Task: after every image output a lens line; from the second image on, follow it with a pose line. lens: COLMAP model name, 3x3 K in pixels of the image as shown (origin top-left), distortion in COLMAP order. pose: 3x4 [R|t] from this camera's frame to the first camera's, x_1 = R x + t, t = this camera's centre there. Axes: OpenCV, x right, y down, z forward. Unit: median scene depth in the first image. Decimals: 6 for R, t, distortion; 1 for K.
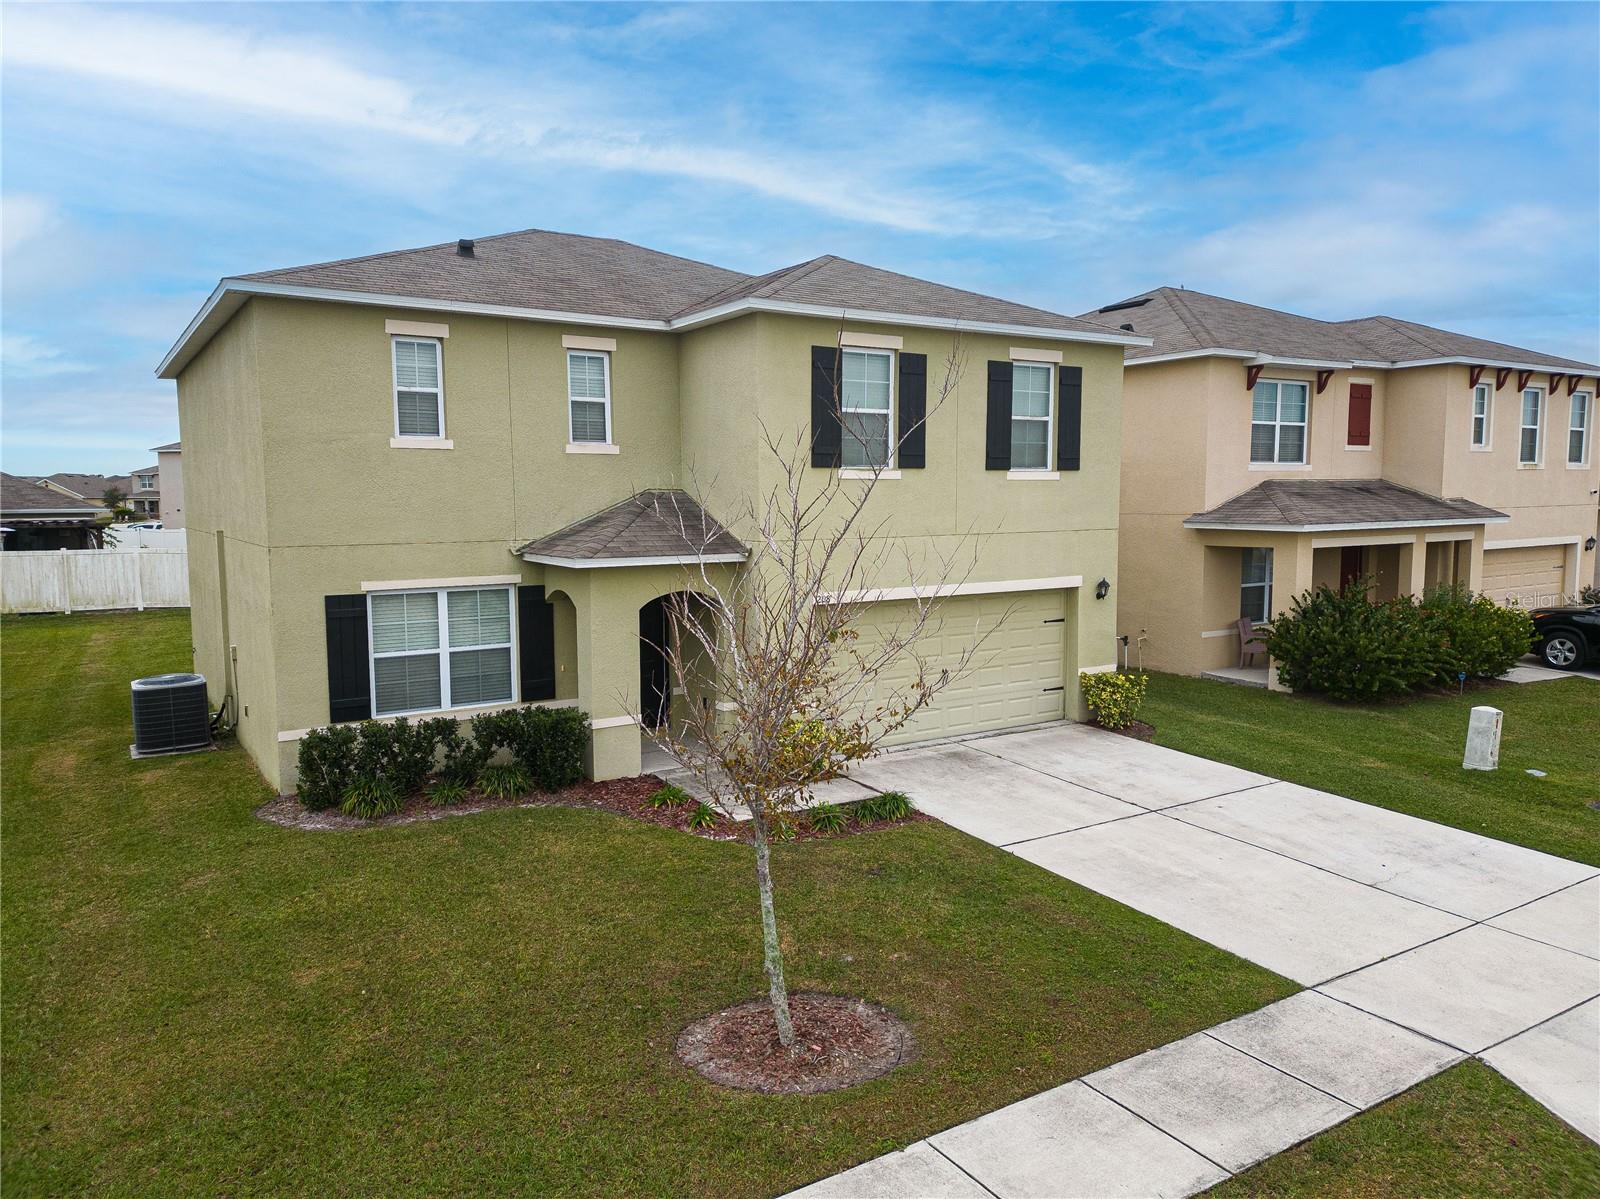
lens RADIAL K [[1113.9, 0, 800.0], [0, 1113.9, 599.5], [0, 0, 1]] dist [0.091084, -0.098100]
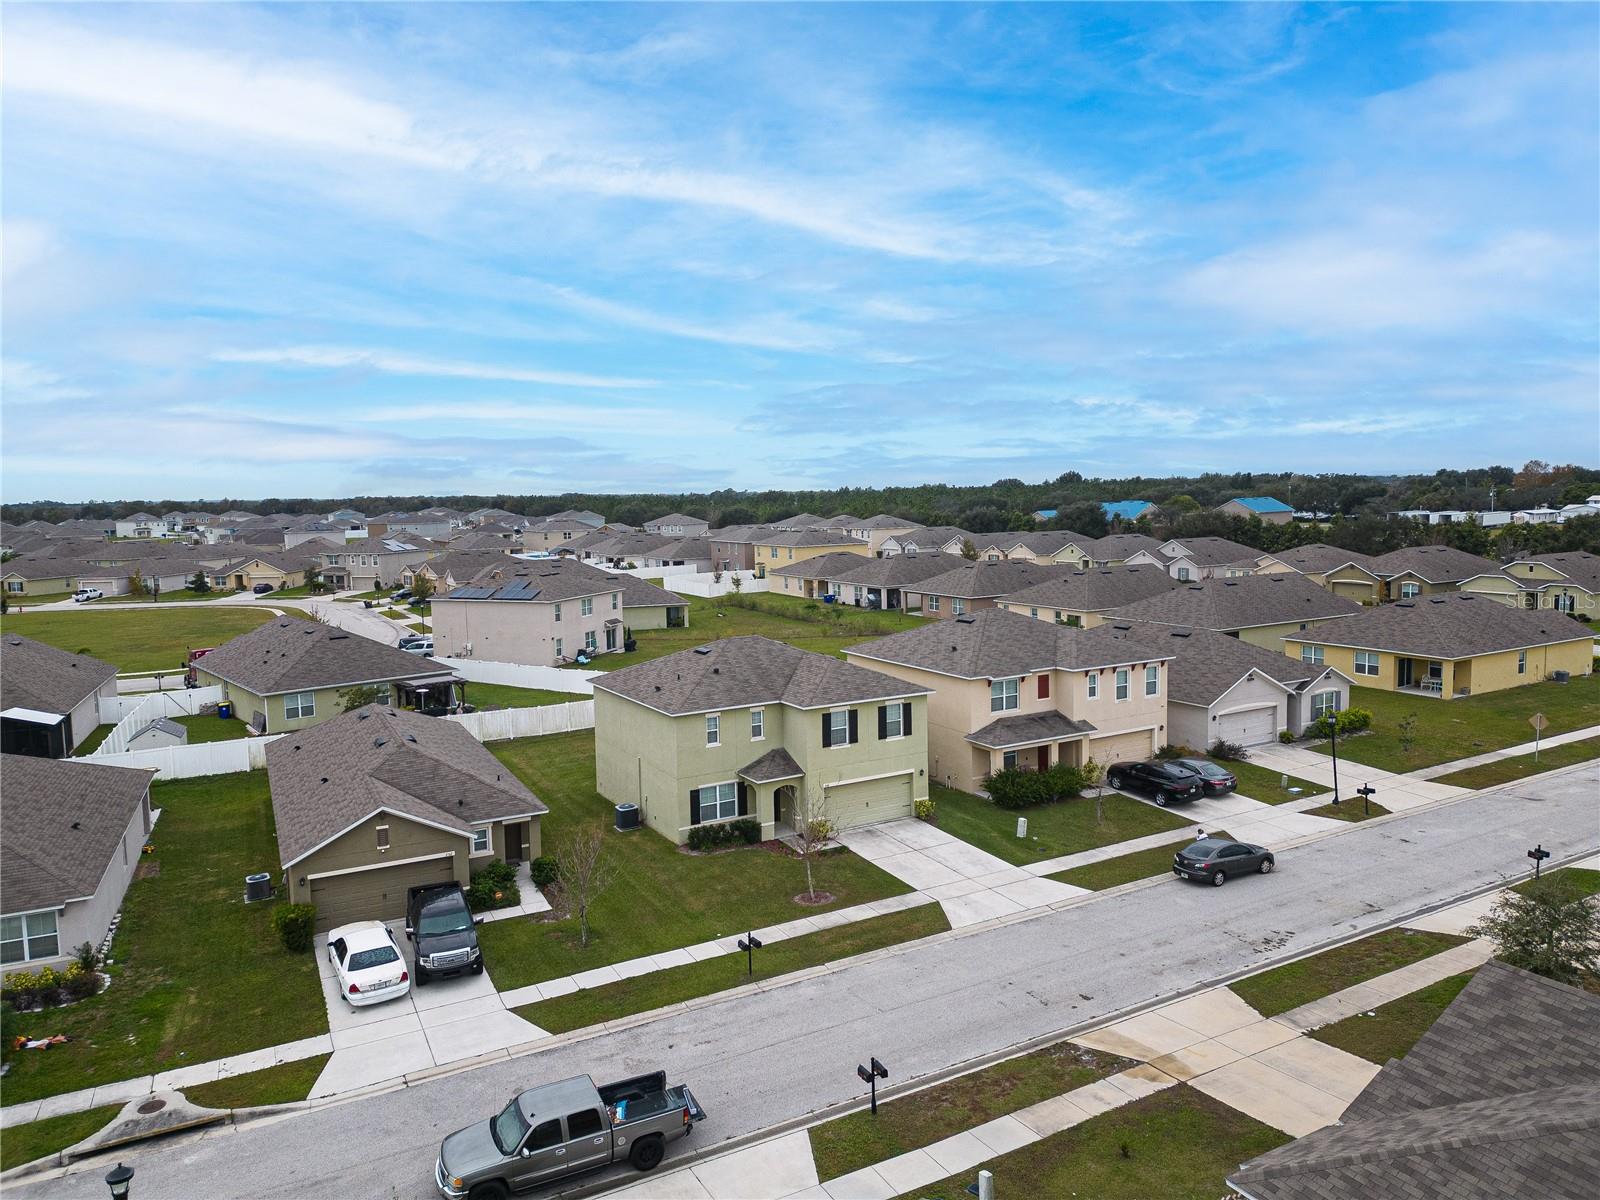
lens RADIAL K [[1127.9, 0, 795.1], [0, 1127.9, 559.7], [0, 0, 1]] dist [0.098846, -0.080749]
pose [[0.998493, -0.012255, -0.053492, 0.120237], [0.010710, 0.999520, -0.029071, -0.601416], [0.053823, 0.028454, 0.998145, -2.516910]]
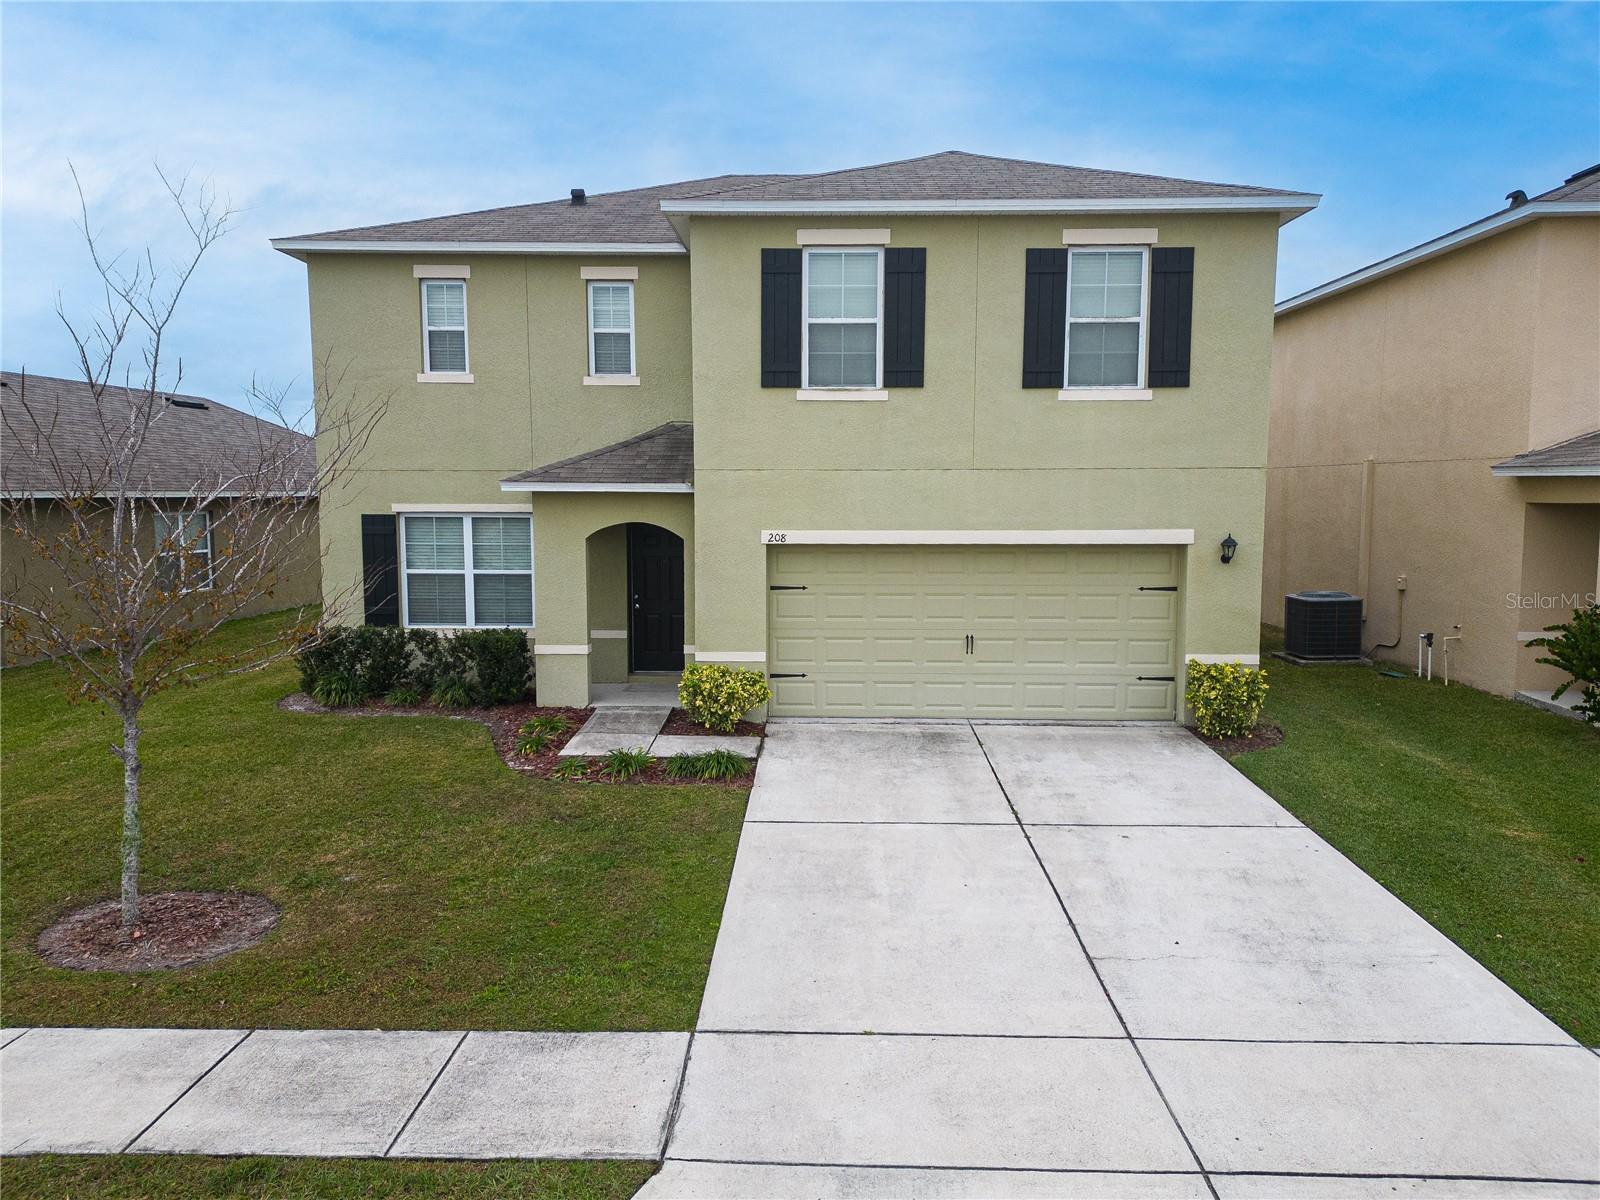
lens RADIAL K [[1142.7, 0, 800.0], [0, 1142.7, 600.0], [0, 0, 1]] dist [0.086508, -0.093293]
pose [[0.826658, 0.061261, -0.559360, 0.561020], [-0.059613, 0.997996, 0.021200, 0.029836], [0.559538, 0.015820, 0.828654, 0.262994]]
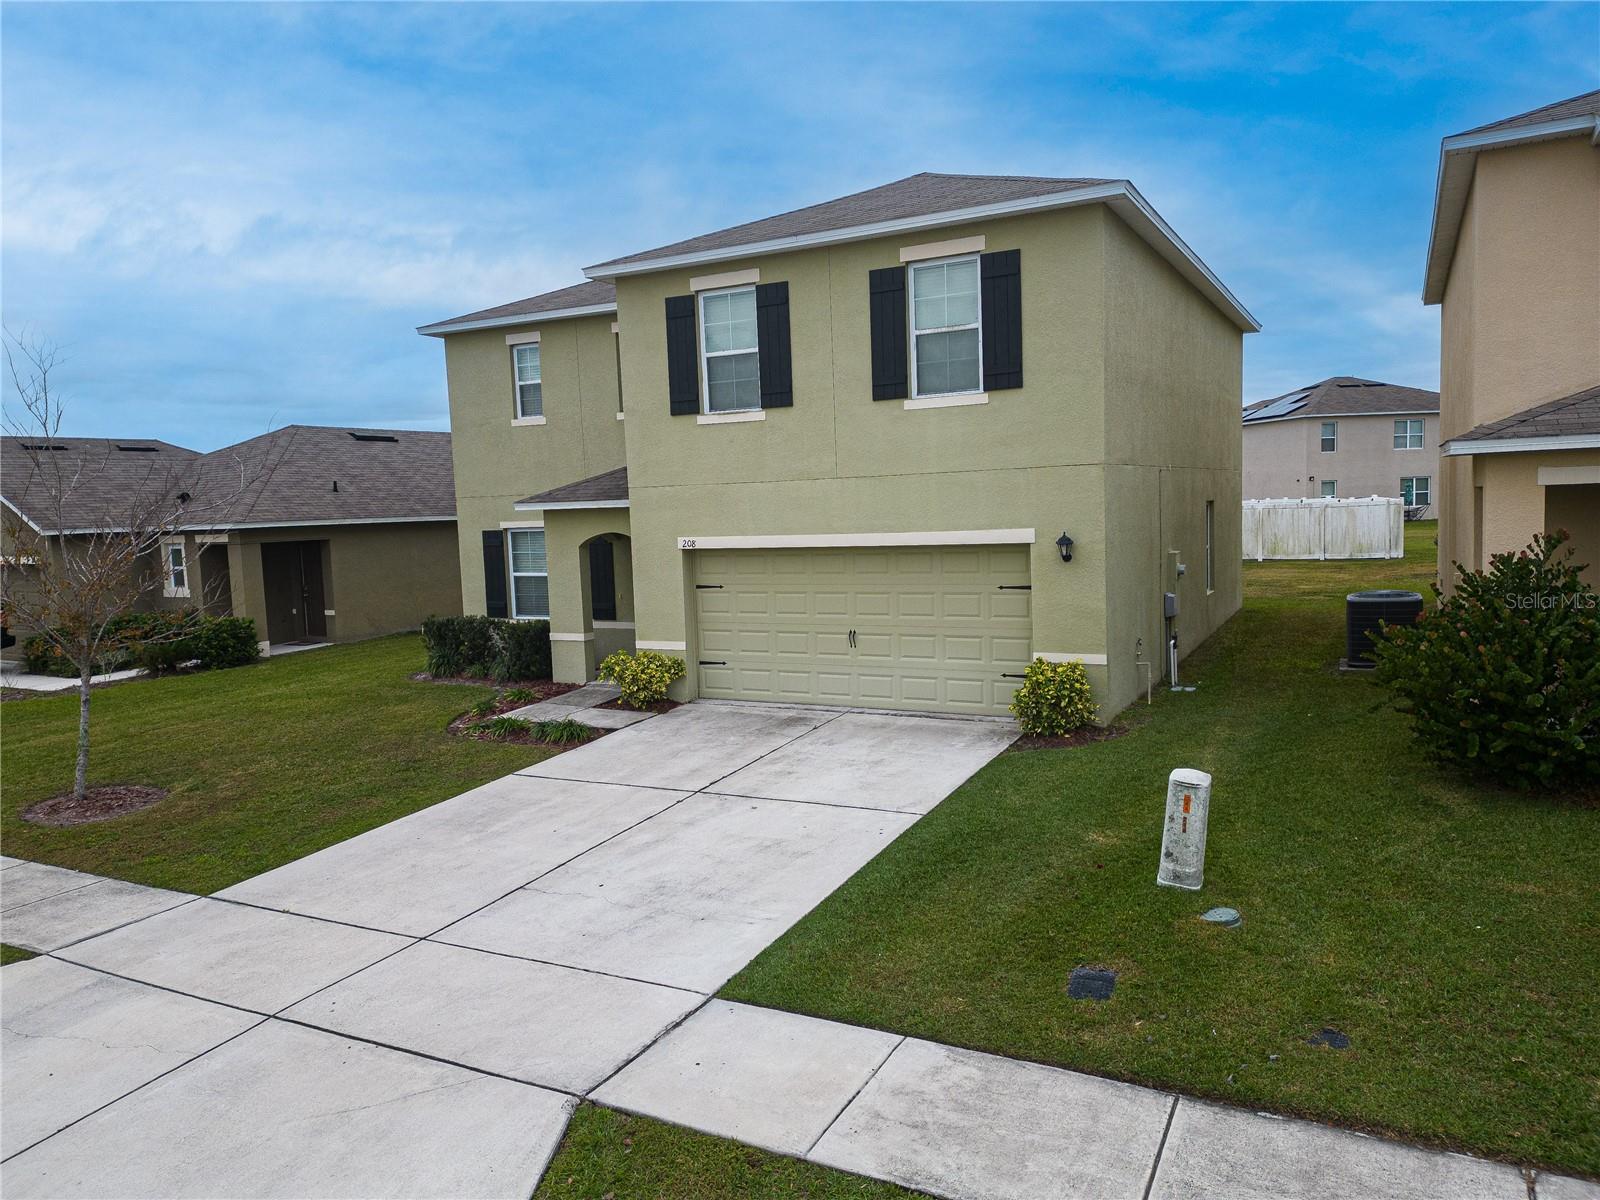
lens RADIAL K [[1113.9, 0, 800.0], [0, 1113.9, 600.0], [0, 0, 1]] dist [0.091084, -0.098100]
pose [[0.490254, 0.064674, -0.869177, 0.995357], [-0.047857, 0.997736, 0.047246, -0.001632], [0.870265, 0.018433, 0.492239, 0.595683]]
